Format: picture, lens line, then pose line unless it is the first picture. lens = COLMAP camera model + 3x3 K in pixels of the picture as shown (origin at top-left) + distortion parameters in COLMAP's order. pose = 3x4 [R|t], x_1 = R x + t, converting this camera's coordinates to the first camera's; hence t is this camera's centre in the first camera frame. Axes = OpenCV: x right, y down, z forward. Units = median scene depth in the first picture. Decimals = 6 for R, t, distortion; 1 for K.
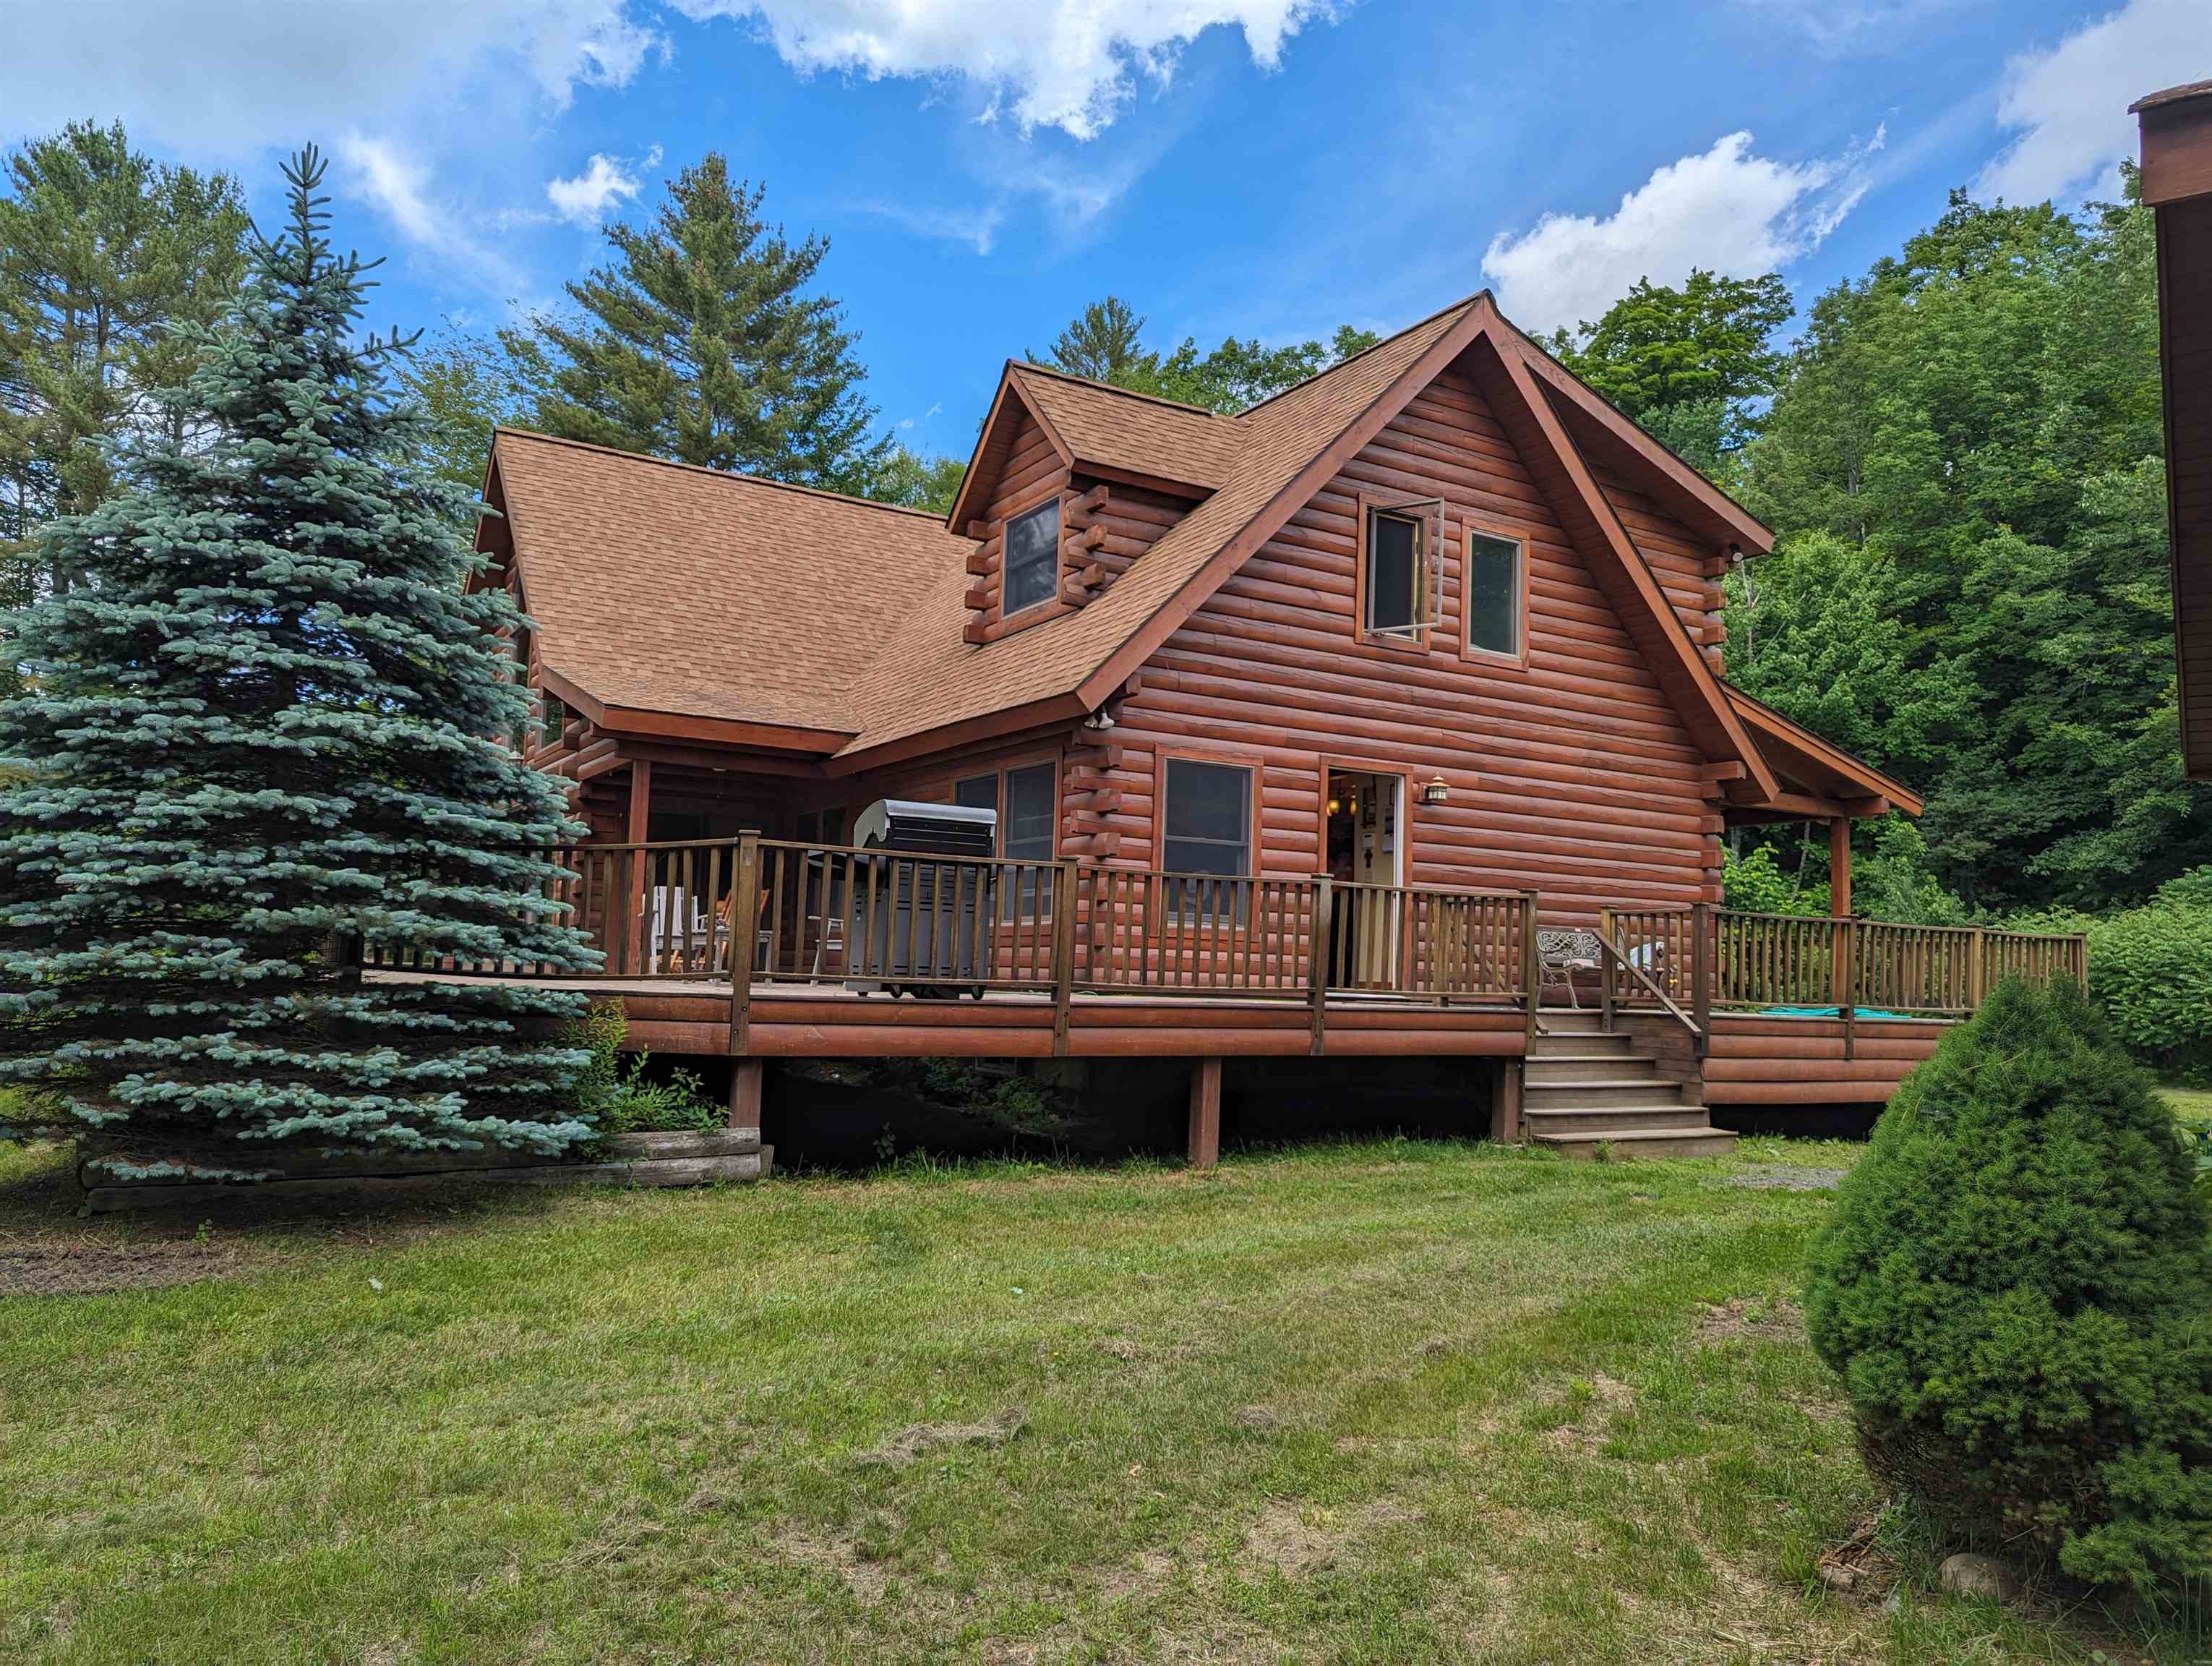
lens RADIAL K [[1542.1, 0, 1104.3], [0, 1542.1, 875.5], [0, 0, 1]] dist [0.028869, -0.002582]
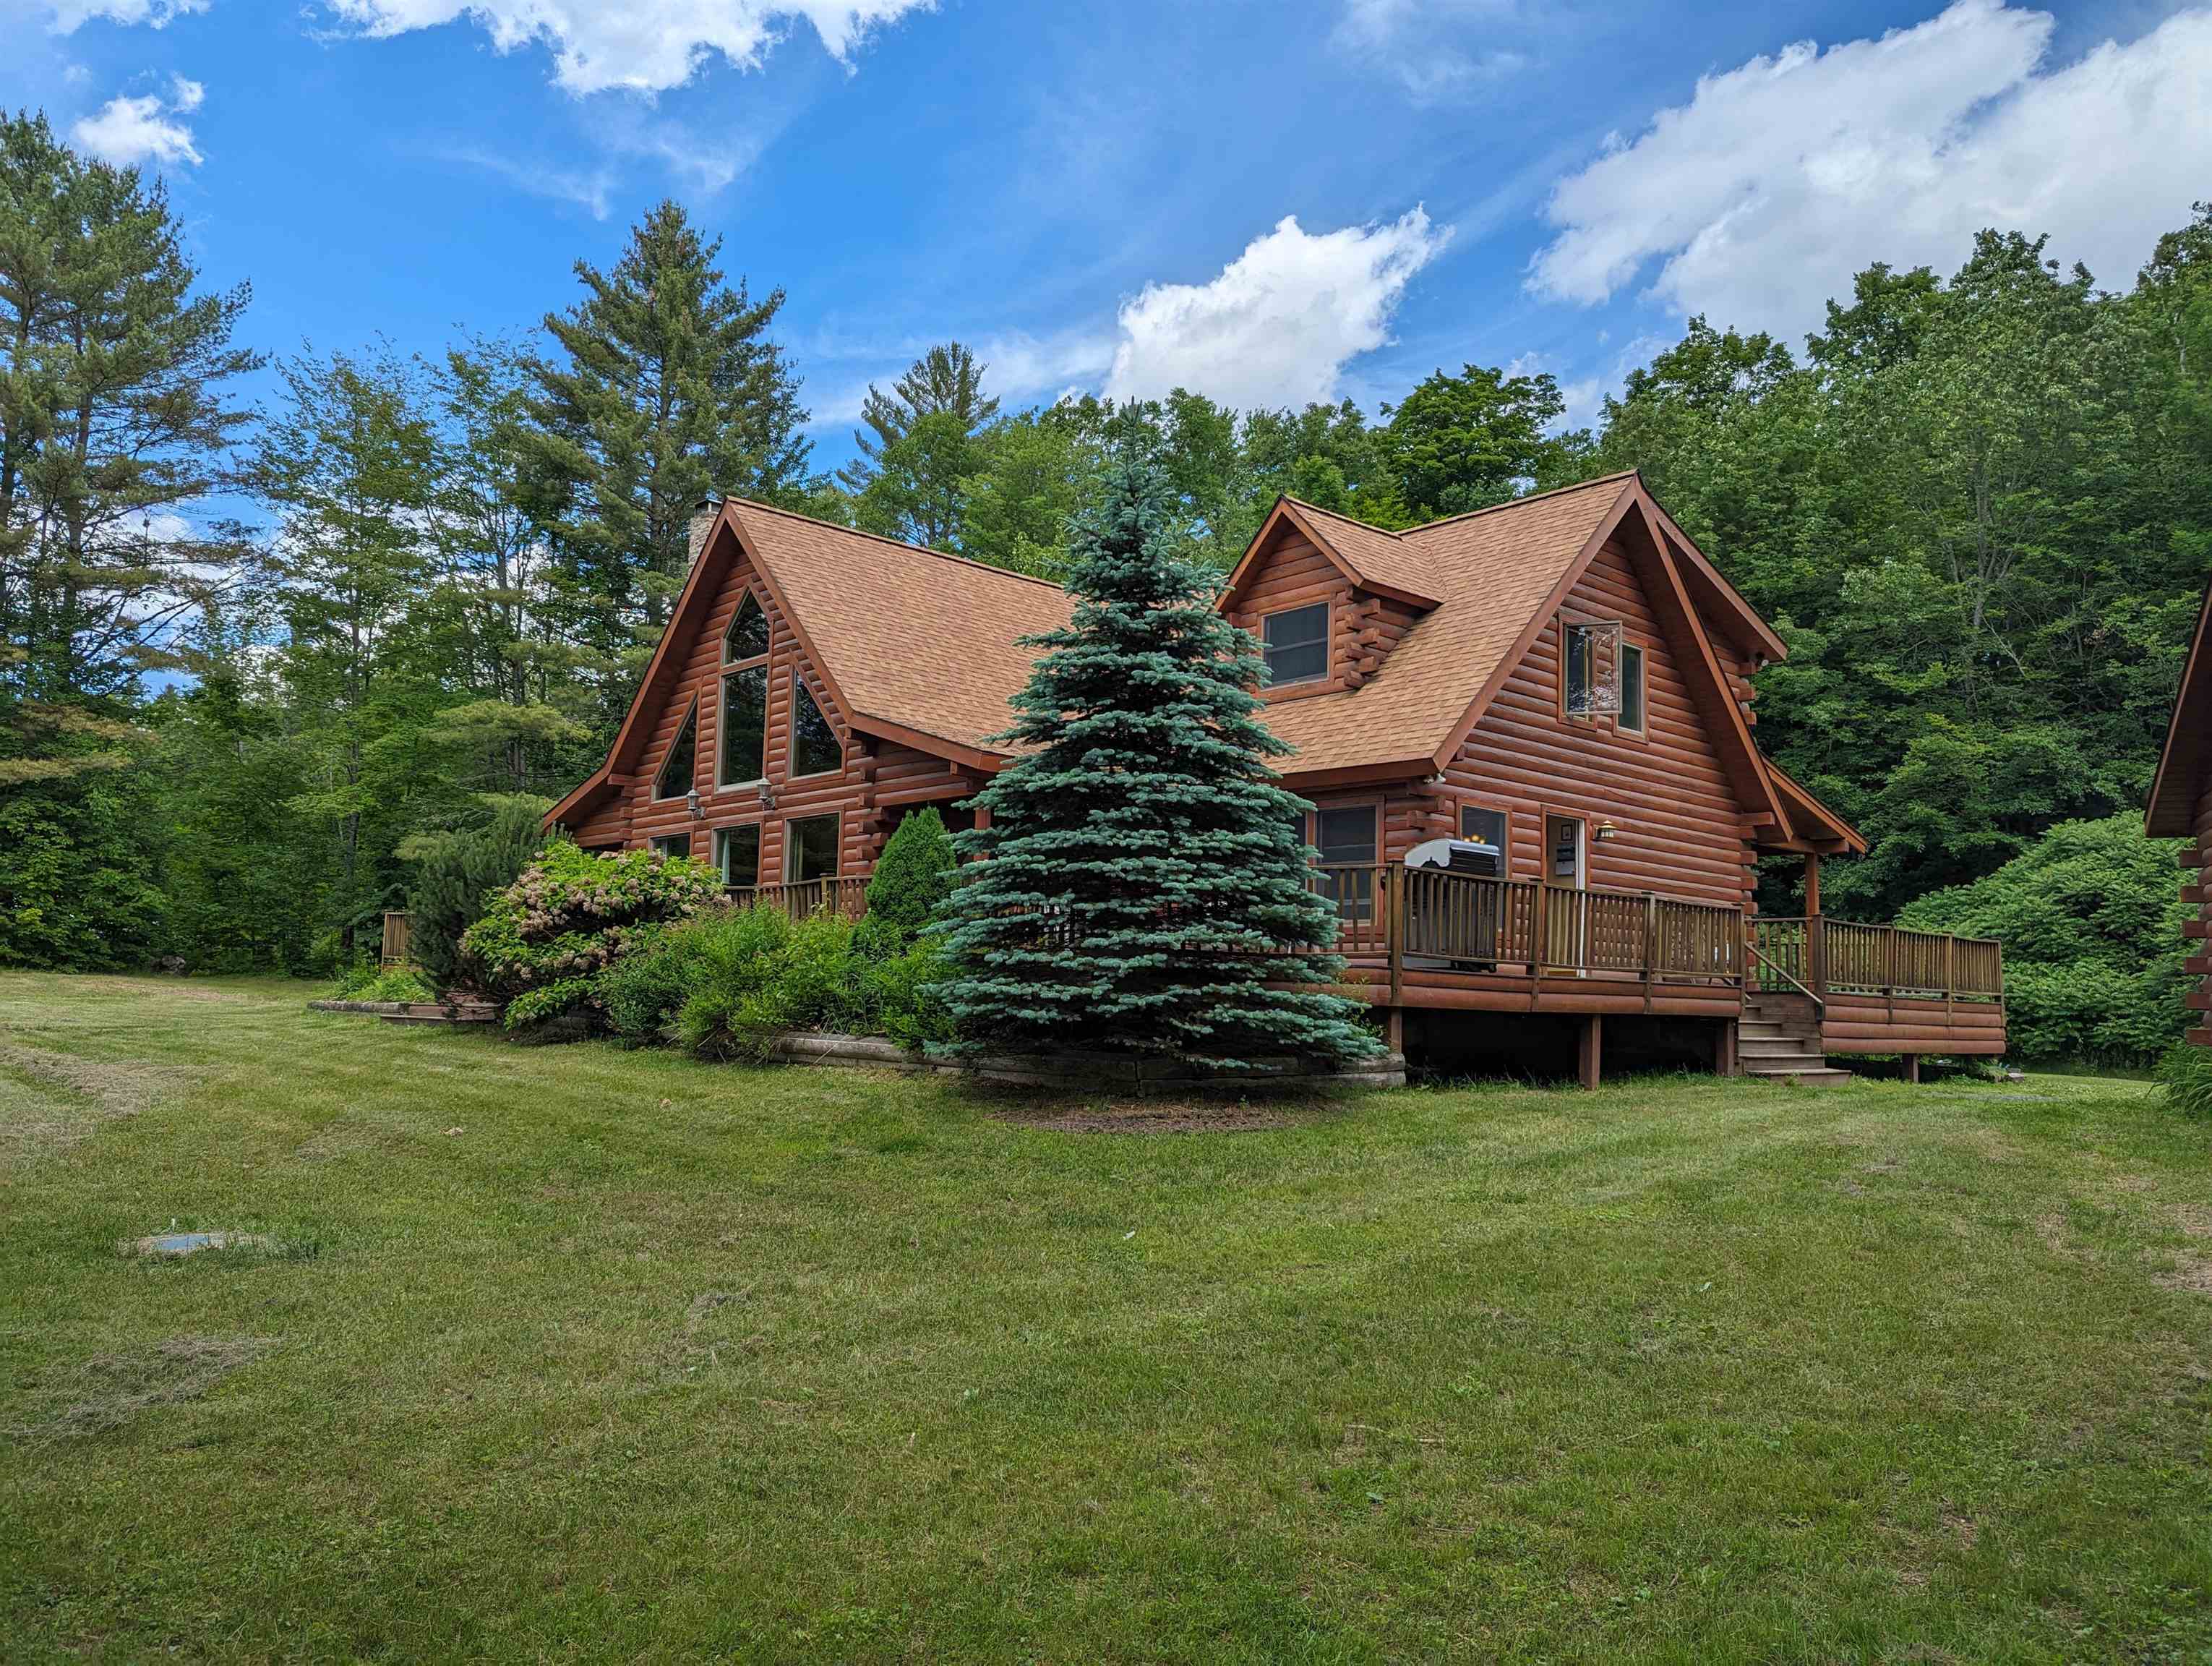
lens RADIAL K [[1558.4, 0, 1106.0], [0, 1558.4, 833.0], [0, 0, 1]] dist [0.035895, -0.006872]
pose [[0.980516, 0.017390, 0.195668, -0.453658], [-0.010111, 0.999221, -0.038136, 0.004239], [-0.196179, 0.035414, 0.979928, -0.253105]]
